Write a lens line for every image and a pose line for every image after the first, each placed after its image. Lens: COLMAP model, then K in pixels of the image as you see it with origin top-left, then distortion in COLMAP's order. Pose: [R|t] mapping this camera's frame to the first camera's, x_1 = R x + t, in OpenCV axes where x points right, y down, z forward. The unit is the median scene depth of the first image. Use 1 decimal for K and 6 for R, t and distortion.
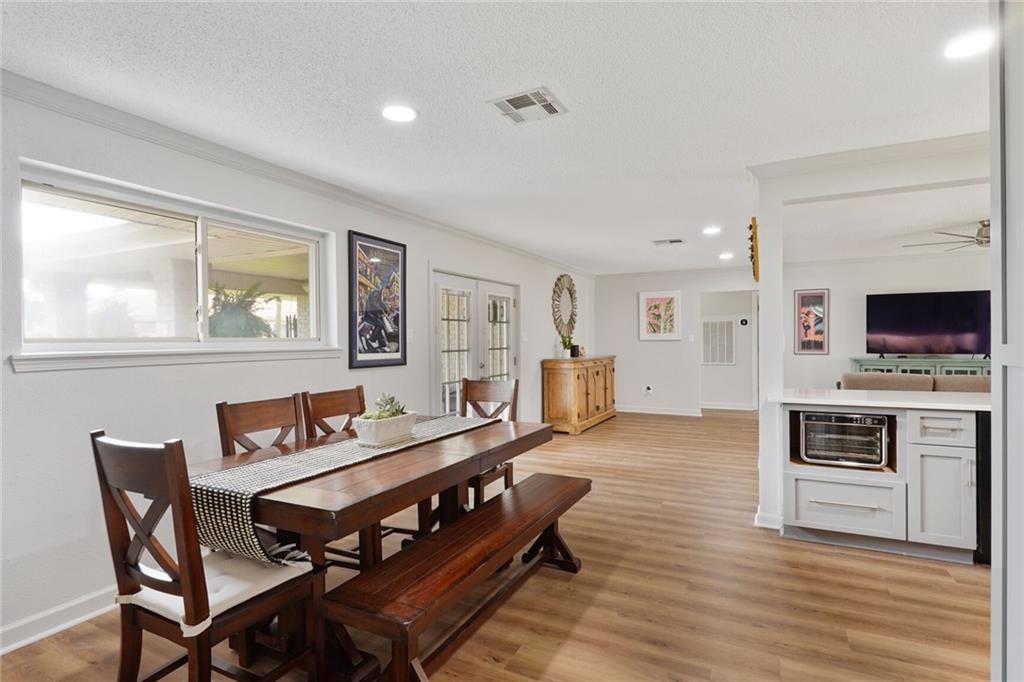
lens RADIAL K [[517.2, 0, 512.1], [0, 517.2, 342.6], [0, 0, 1]] dist [-0.005425, 0.000661]
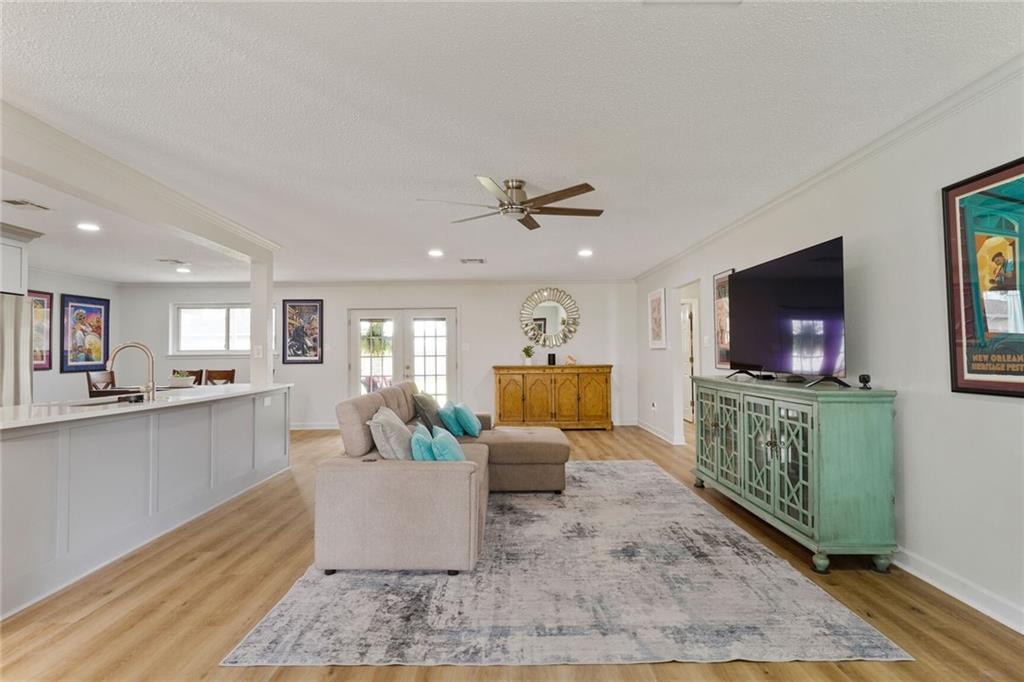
lens RADIAL K [[517.2, 0, 513.7], [0, 517.2, 341.8], [0, 0, 1]] dist [-0.005425, 0.000661]
pose [[0.481371, -0.017079, -0.876351, 1.890765], [-0.001090, 0.999798, -0.020084, 0.001709], [0.876516, 0.010623, 0.481255, 0.750331]]
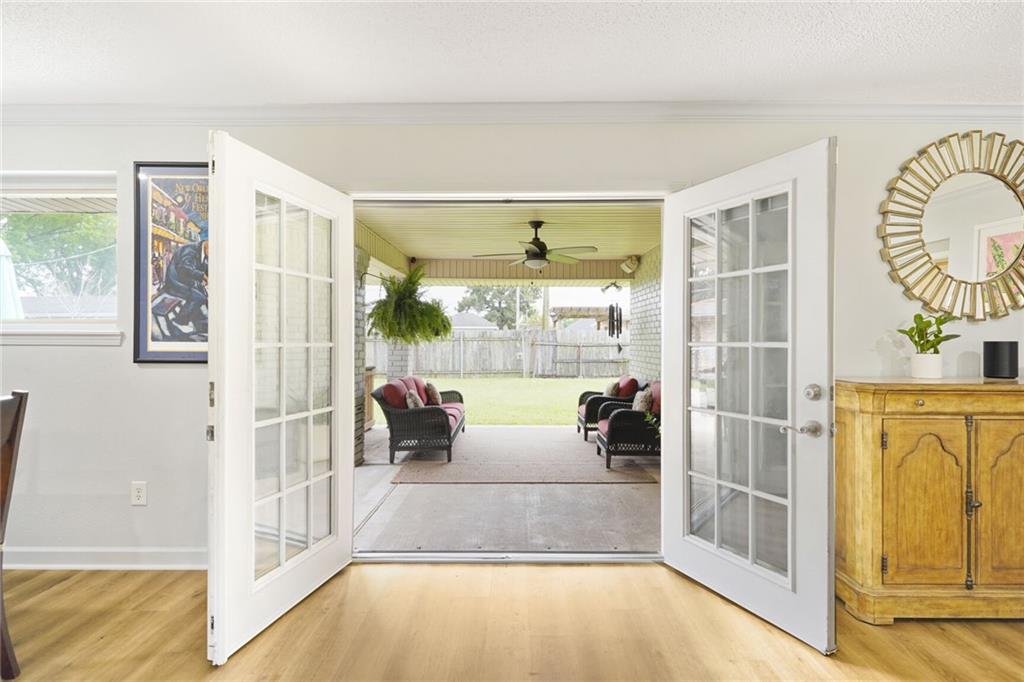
lens RADIAL K [[517.2, 0, 512.1], [0, 517.2, 341.0], [0, 0, 1]] dist [-0.005425, 0.000661]
pose [[0.469774, 0.008926, -0.882741, 0.493487], [-0.012995, 0.999910, 0.003195, 0.012100], [0.882691, 0.009970, 0.469848, 1.041572]]
